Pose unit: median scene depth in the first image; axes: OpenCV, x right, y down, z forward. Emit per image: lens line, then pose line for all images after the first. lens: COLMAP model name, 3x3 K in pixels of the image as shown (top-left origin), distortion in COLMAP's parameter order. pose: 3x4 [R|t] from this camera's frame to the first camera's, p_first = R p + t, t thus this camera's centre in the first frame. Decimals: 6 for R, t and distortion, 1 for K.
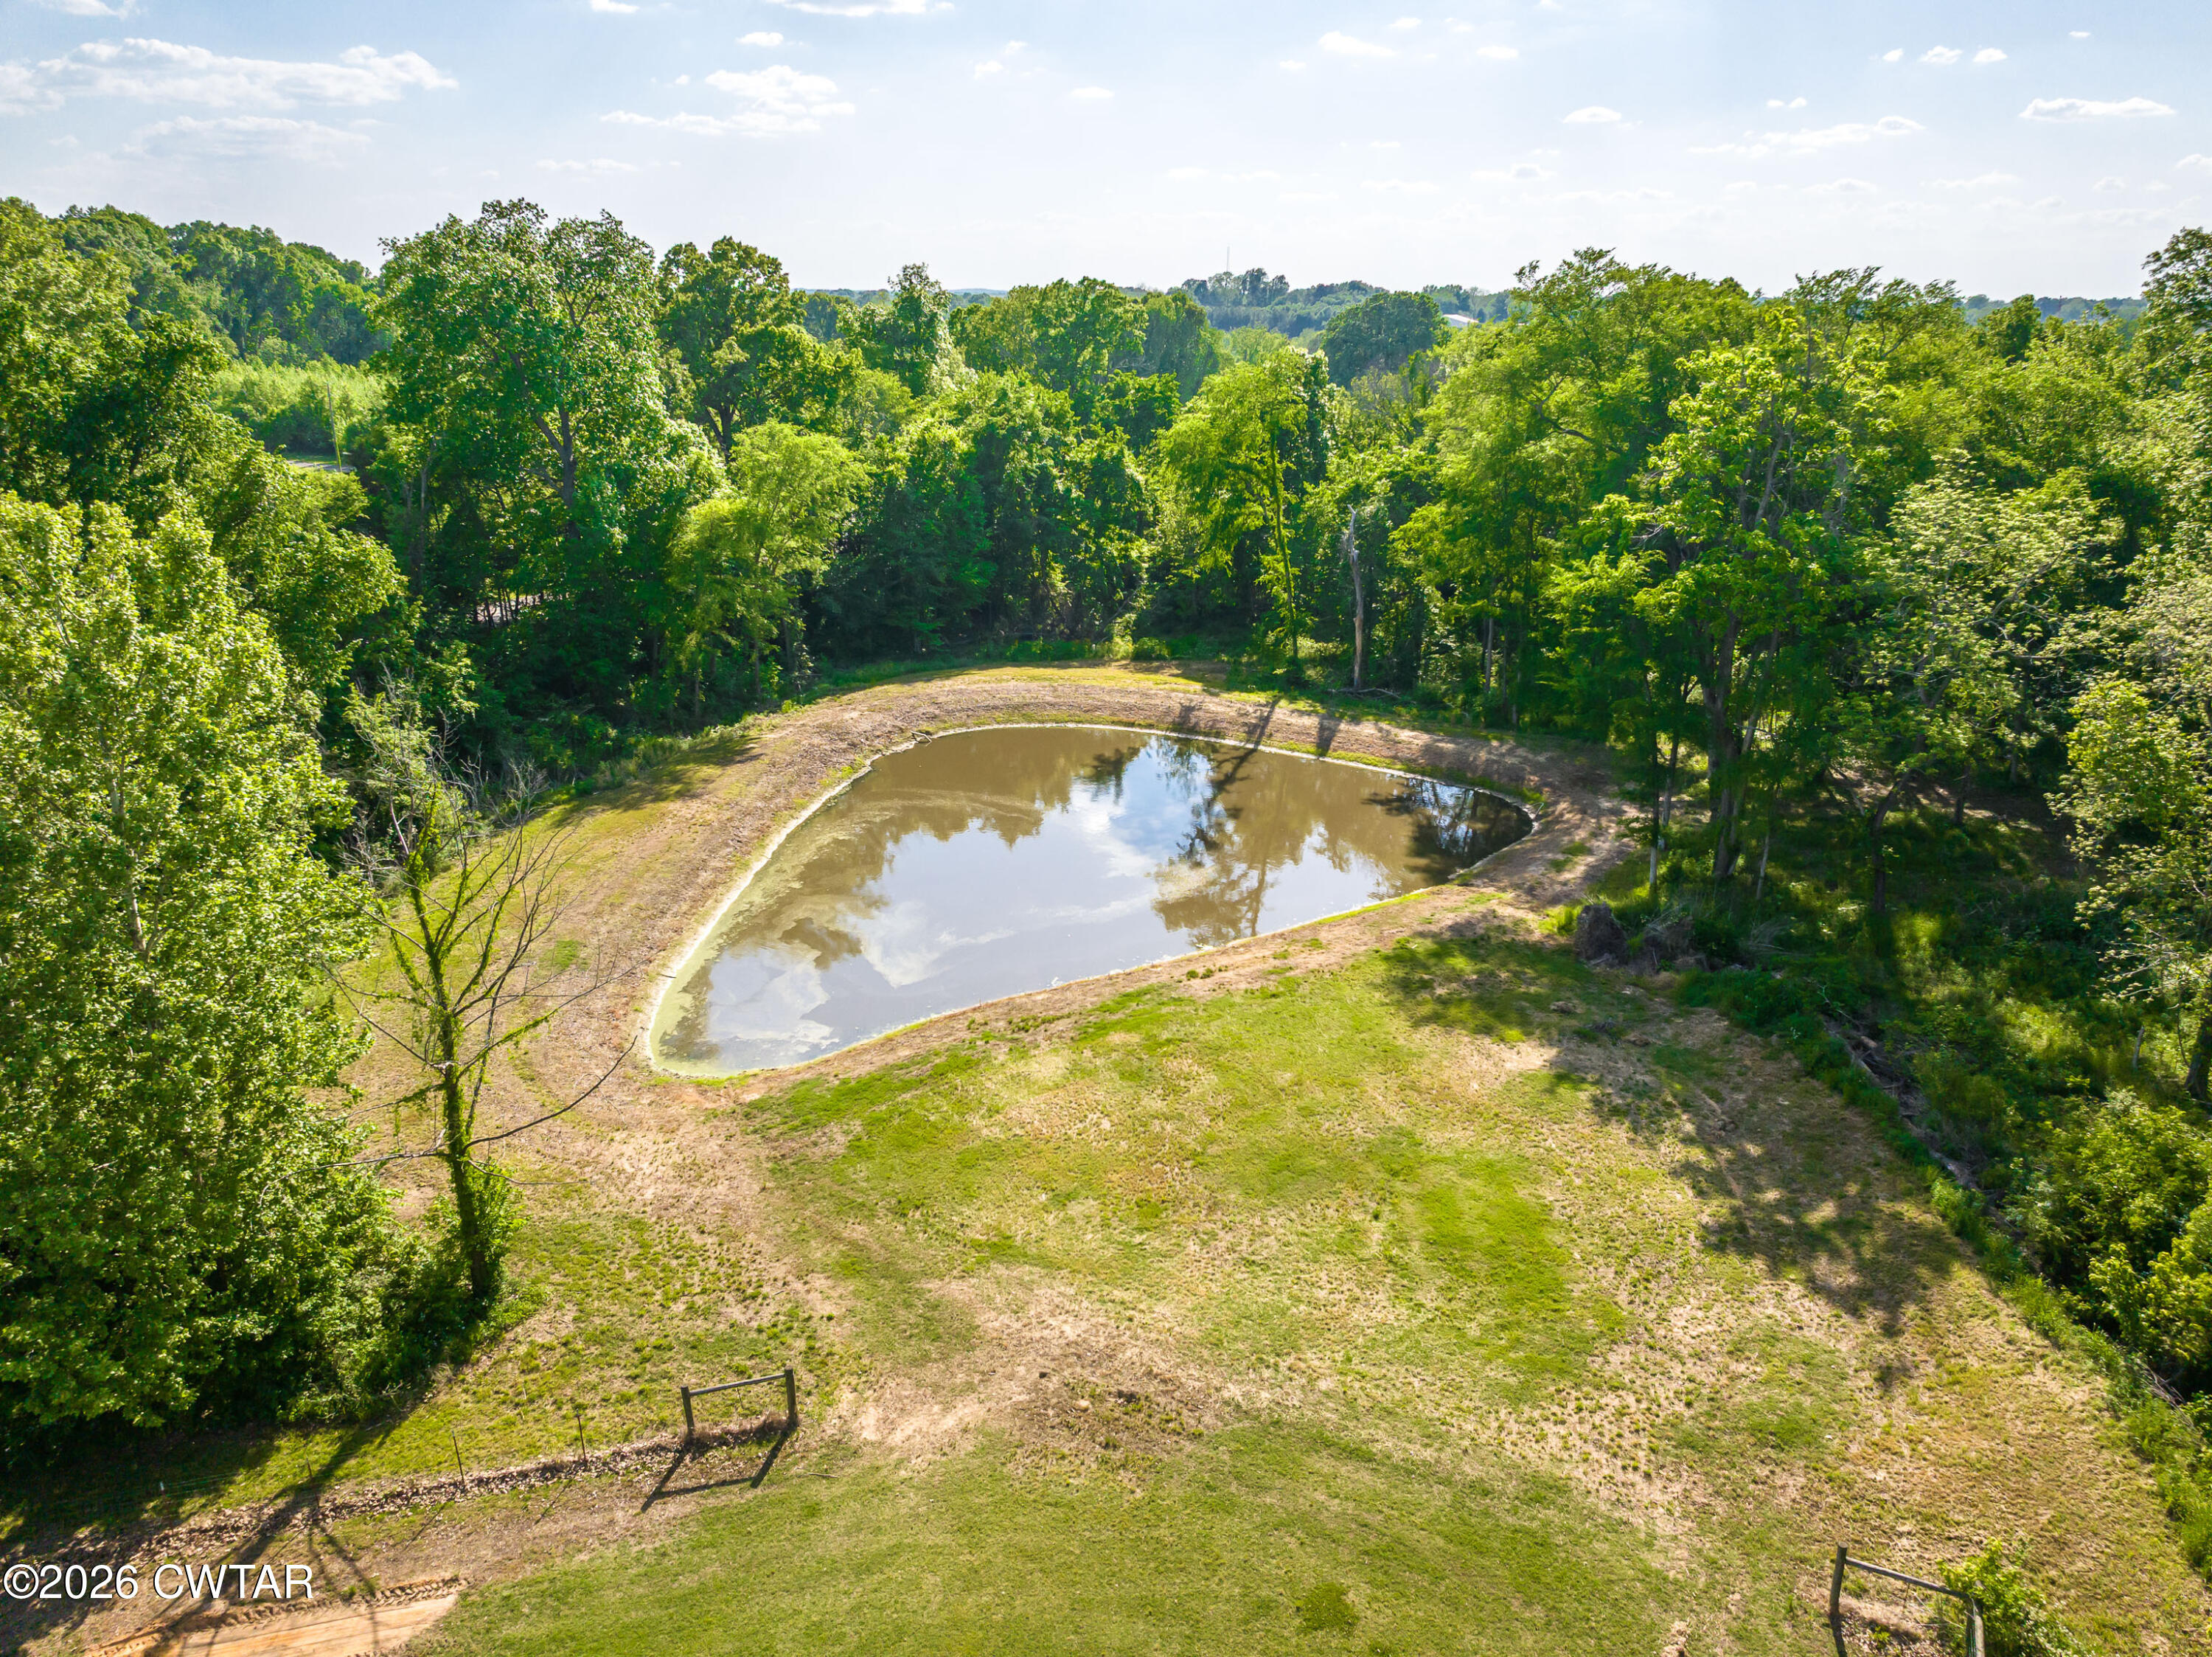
lens RADIAL K [[1553.0, 0, 1115.7], [0, 1553.0, 823.2], [0, 0, 1]] dist [-0.036744, 0.024453]
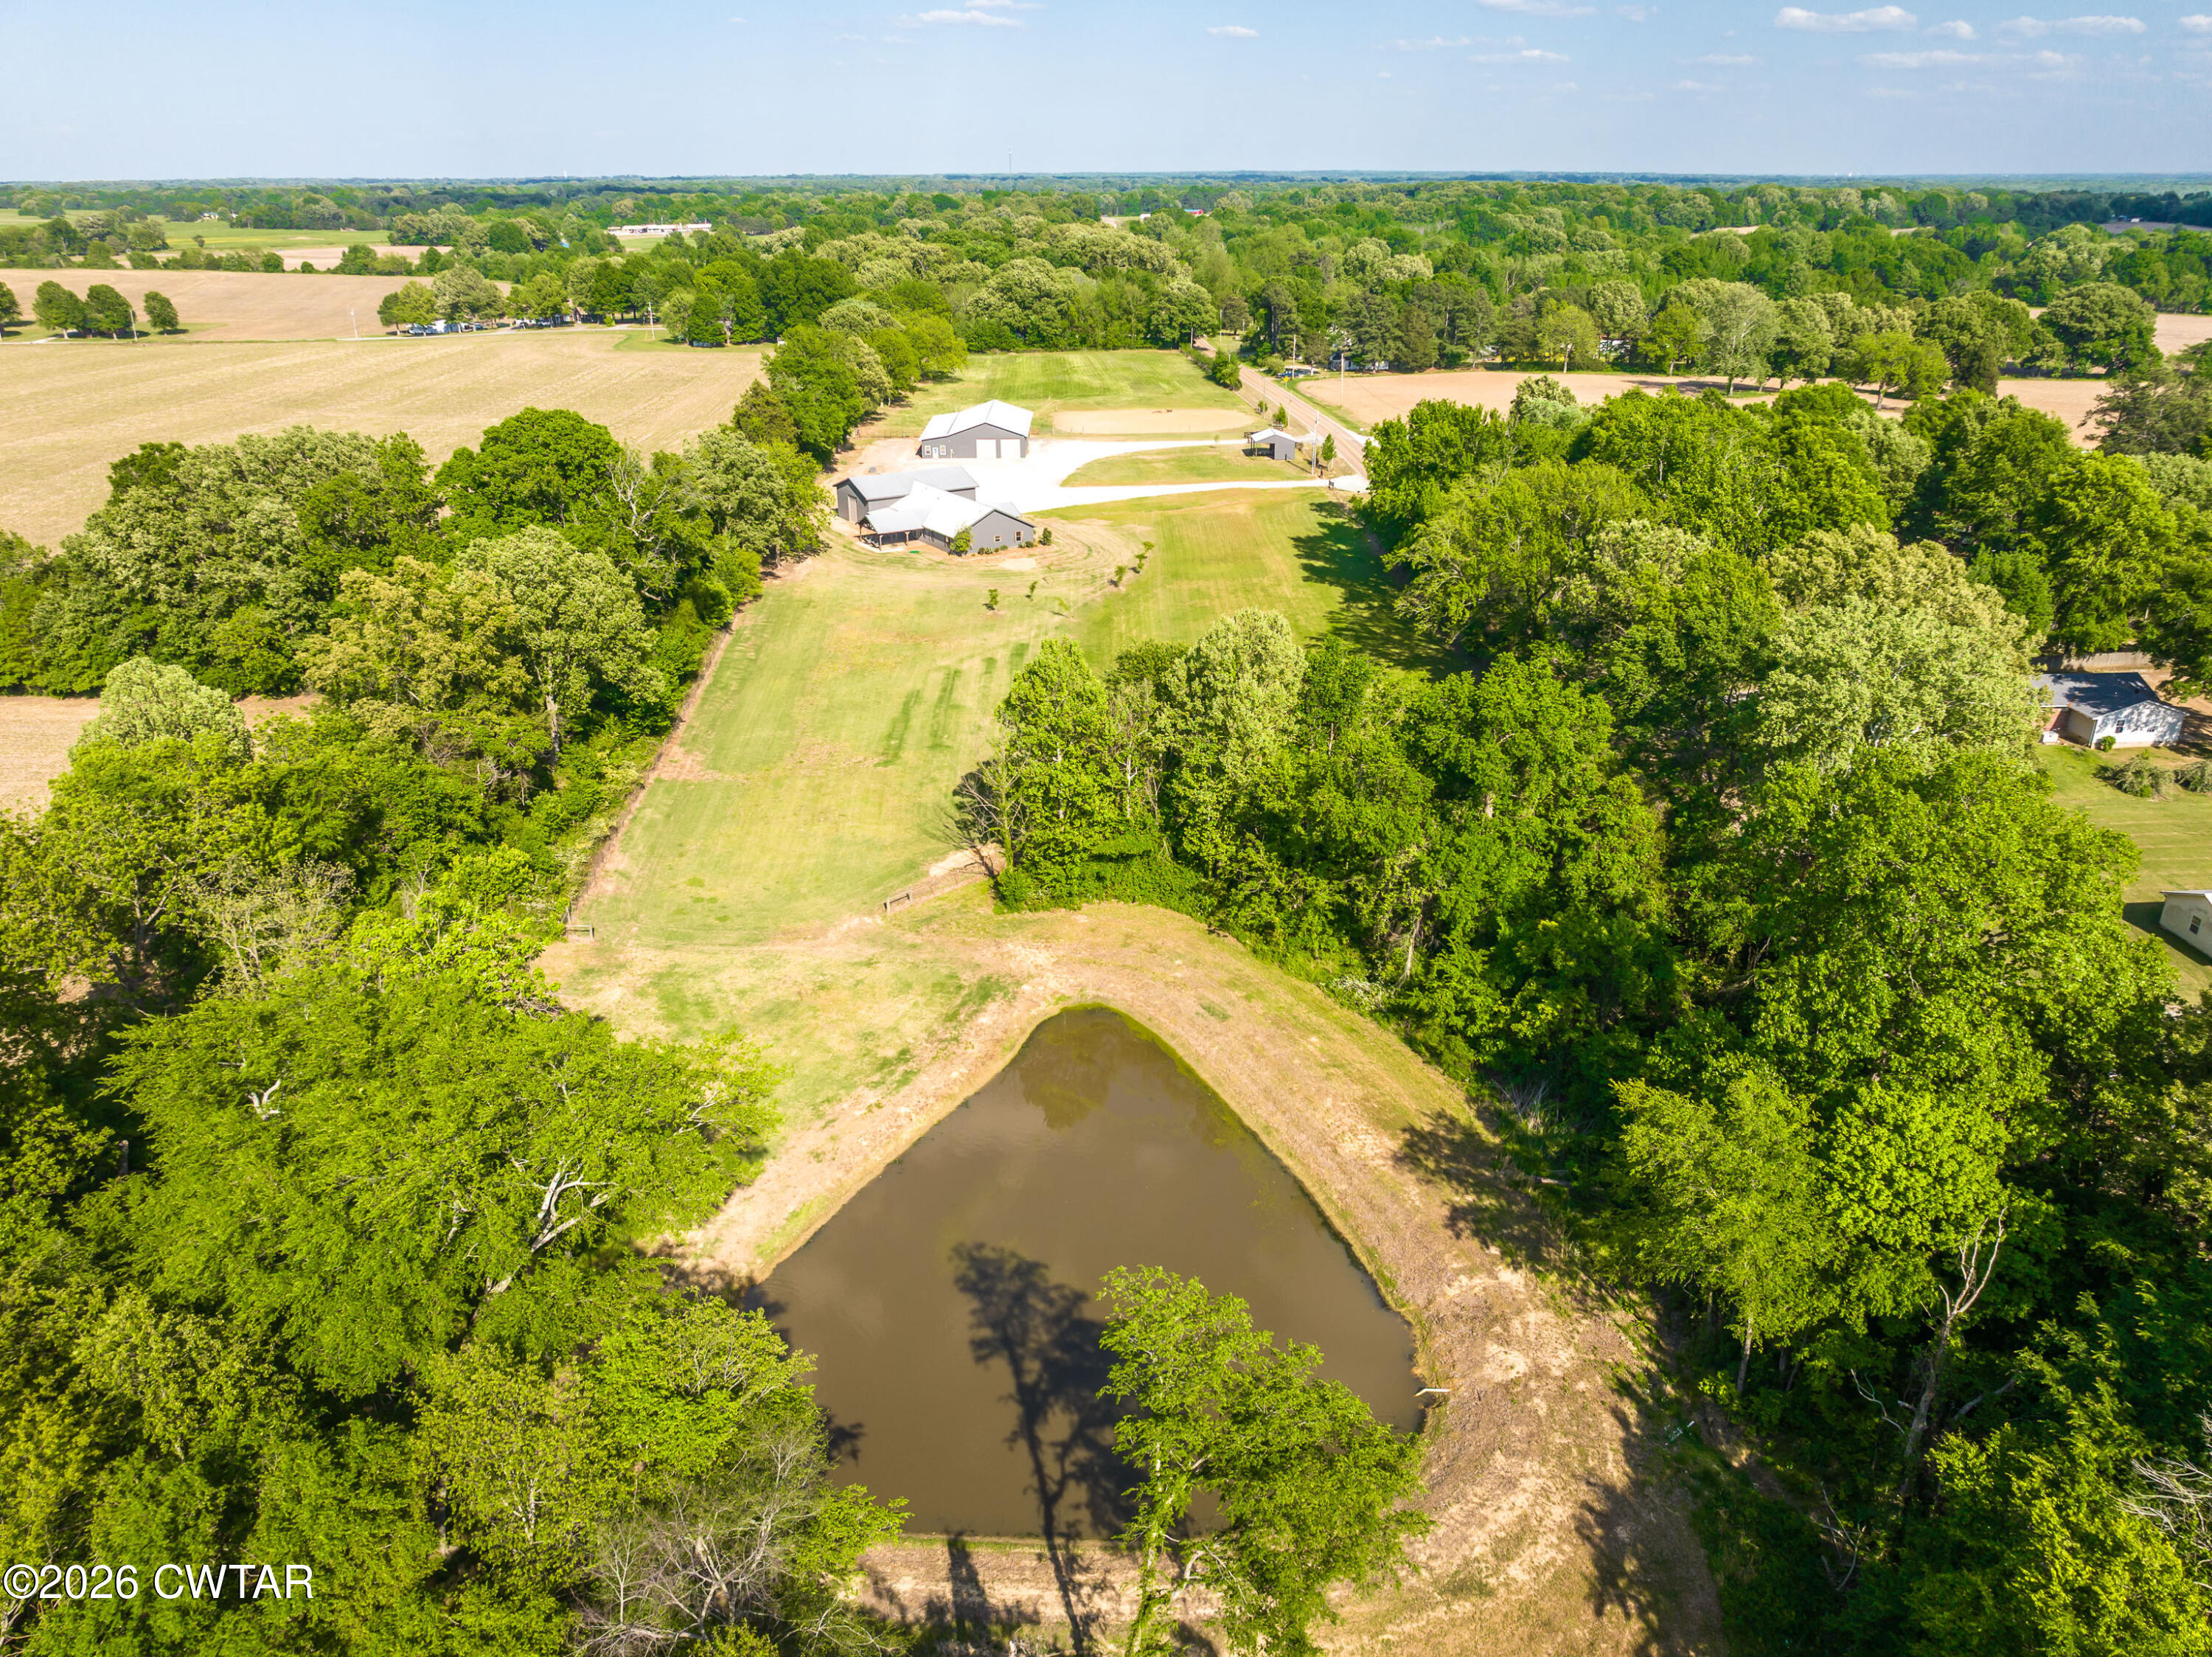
lens RADIAL K [[1553.0, 0, 1115.7], [0, 1553.0, 823.2], [0, 0, 1]] dist [-0.036744, 0.024453]
pose [[-0.877793, 0.170105, -0.447820, 0.689195], [-0.164657, 0.770732, 0.615516, -1.586451], [0.449852, 0.614033, -0.648535, 2.695722]]
